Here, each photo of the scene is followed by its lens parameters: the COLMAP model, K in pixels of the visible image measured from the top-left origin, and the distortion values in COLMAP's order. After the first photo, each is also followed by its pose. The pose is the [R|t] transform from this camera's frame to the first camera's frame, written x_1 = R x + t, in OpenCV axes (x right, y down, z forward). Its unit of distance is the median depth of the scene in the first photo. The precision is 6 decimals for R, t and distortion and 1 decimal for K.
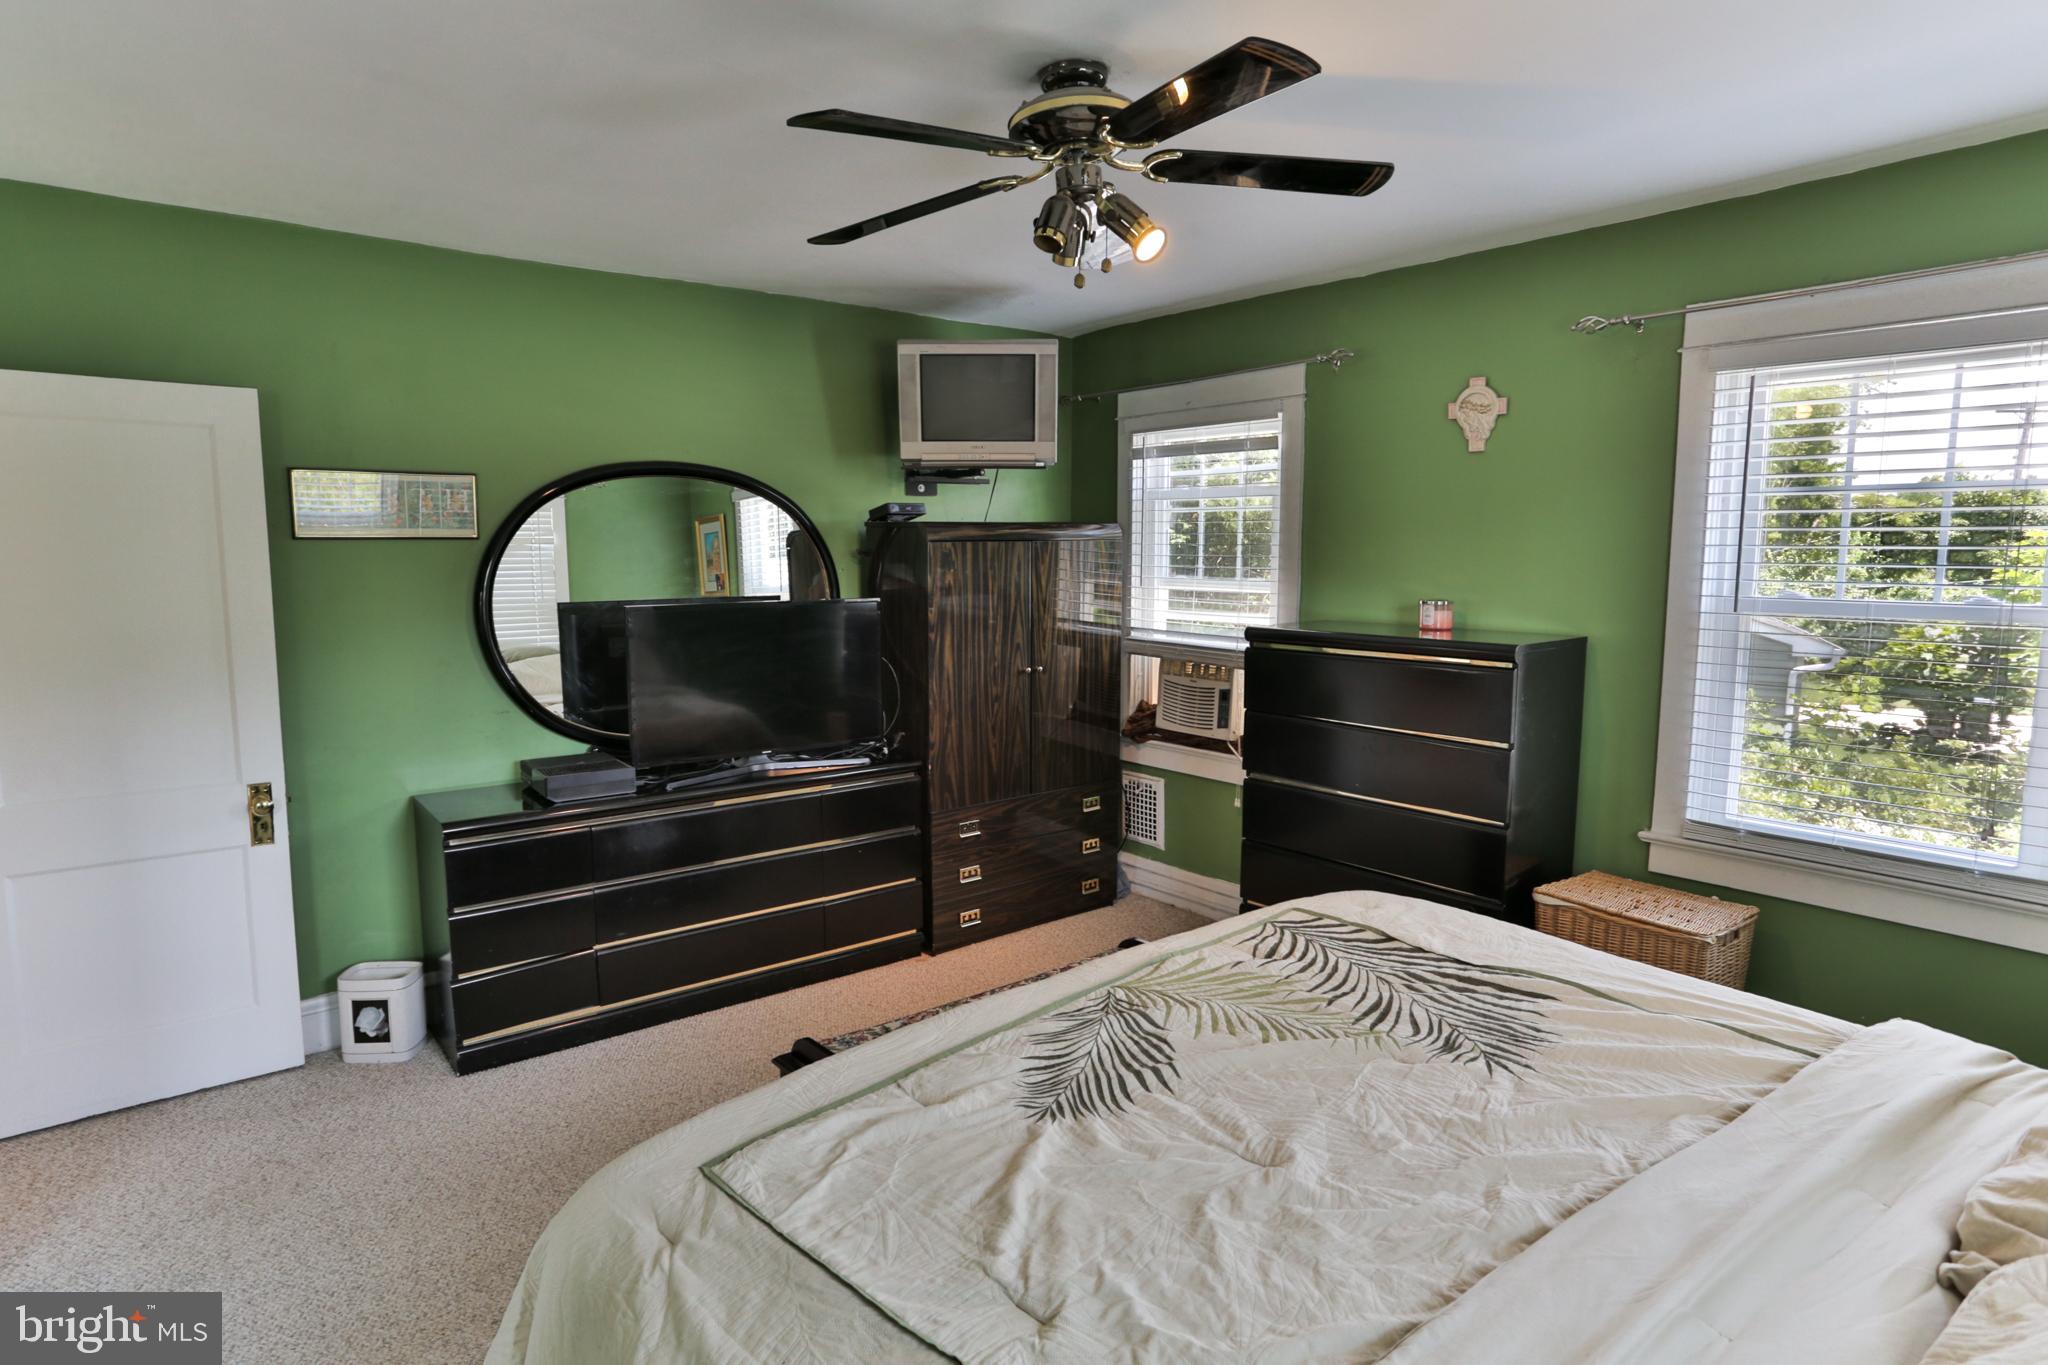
lens RADIAL K [[1136.0, 0, 1024.0], [0, 1136.0, 682.5], [0, 0, 1]] dist [-0.066846, 0.052414]
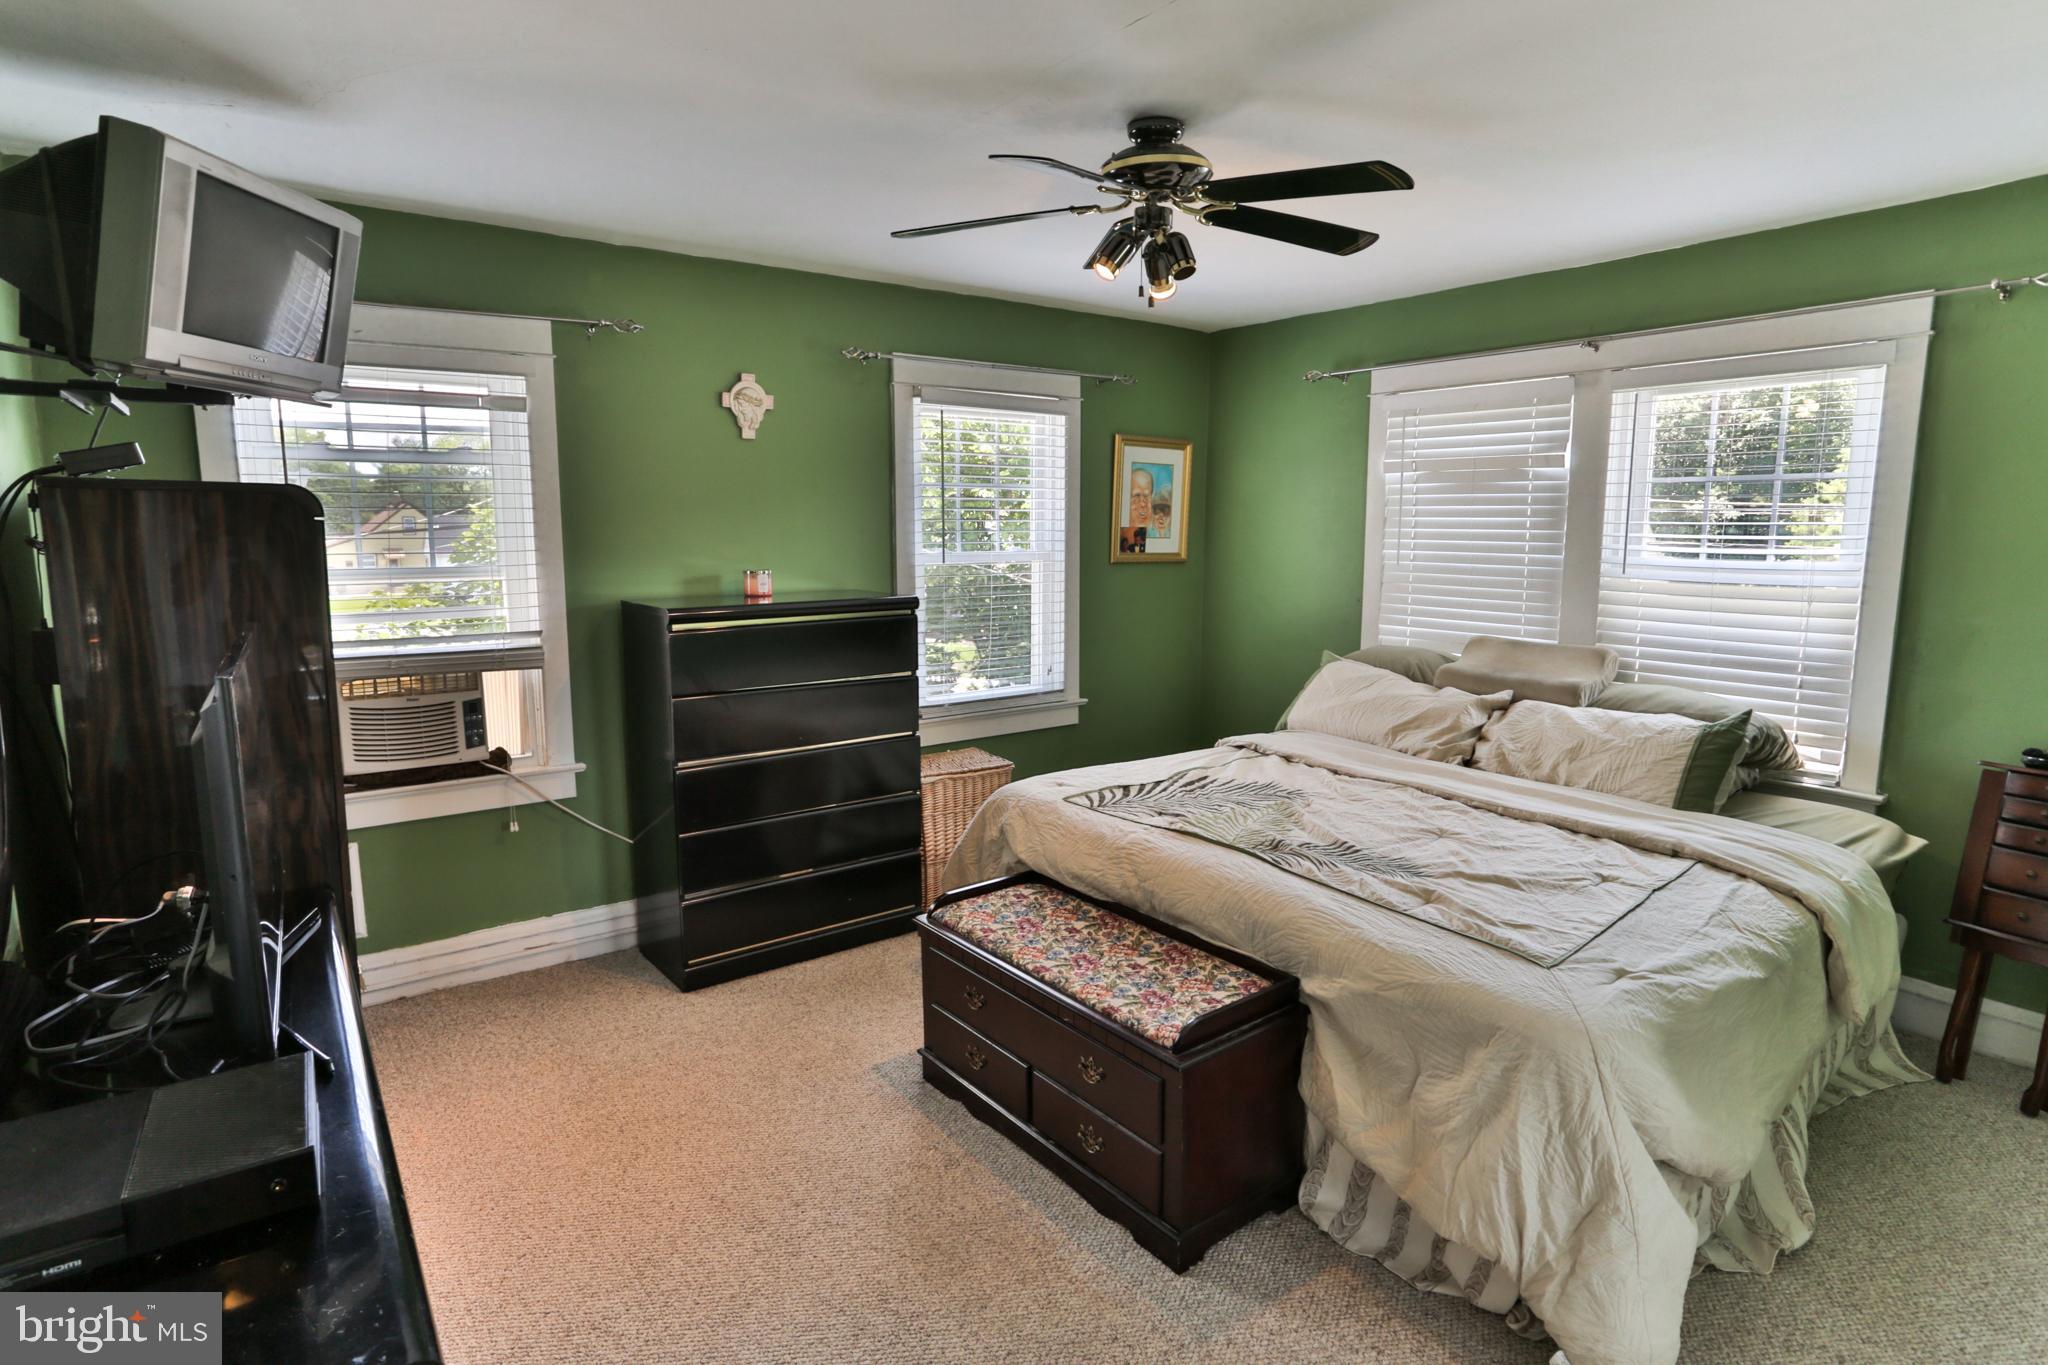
lens RADIAL K [[1081.5, 0, 1028.7], [0, 1081.5, 676.0], [0, 0, 1]] dist [-0.056013, 0.044170]
pose [[0.022548, -0.142150, 0.989588, -0.713443], [0.120426, 0.983019, 0.138463, -0.085844], [-0.992466, 0.116051, 0.039284, 0.706231]]
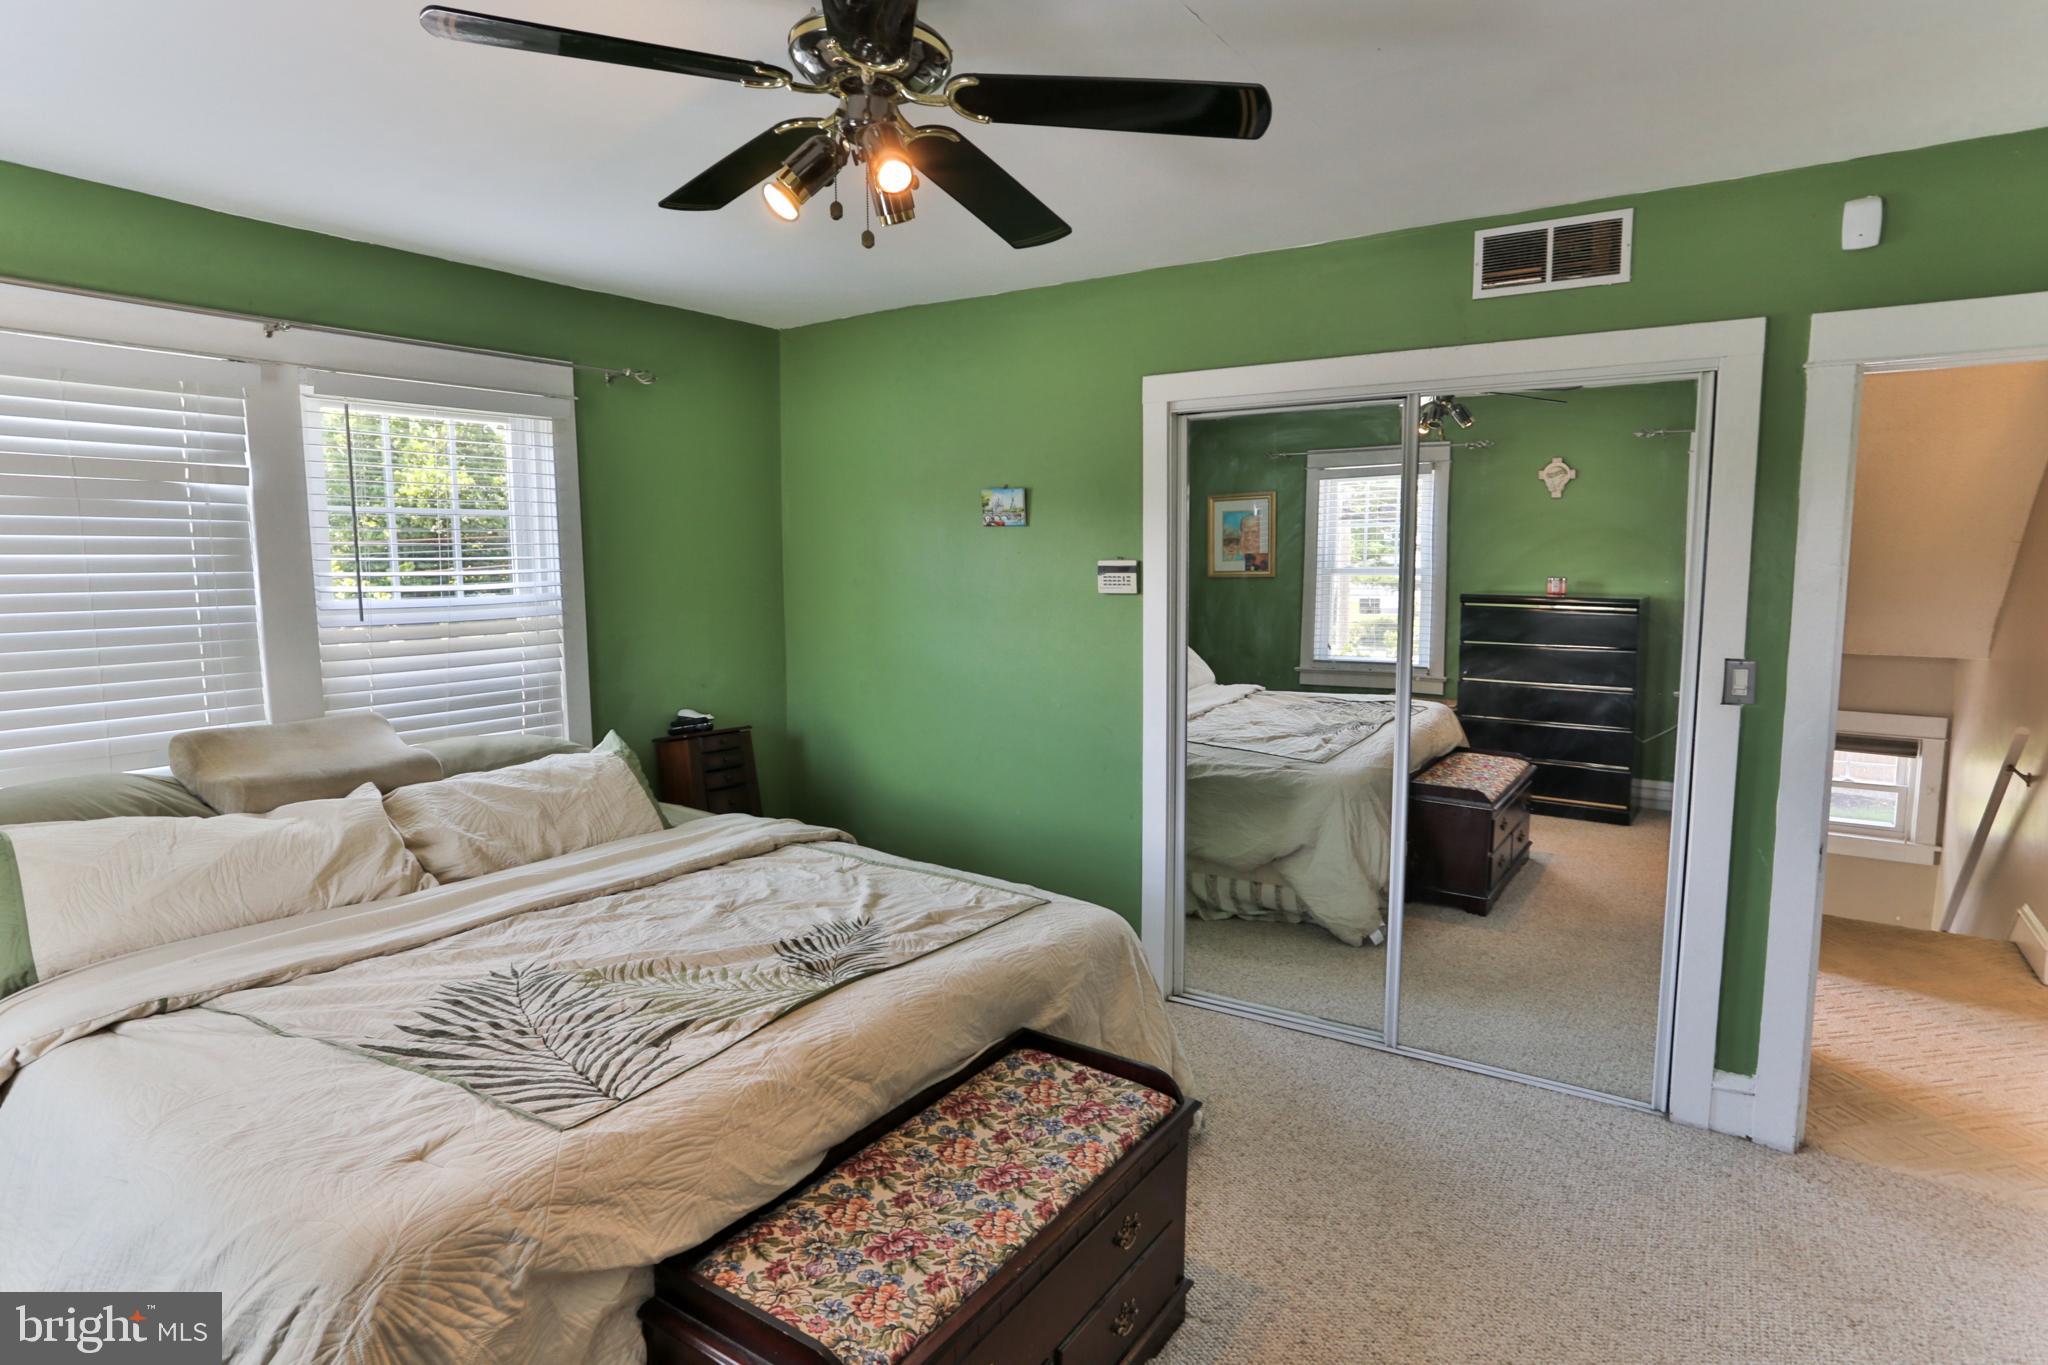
lens RADIAL K [[1081.5, 0, 1028.7], [0, 1081.5, 676.0], [0, 0, 1]] dist [-0.056013, 0.044170]
pose [[-0.953559, 0.036084, -0.299038, 0.114336], [-0.033923, 0.973616, 0.225657, -0.141131], [0.299291, 0.225321, -0.927176, 1.145481]]
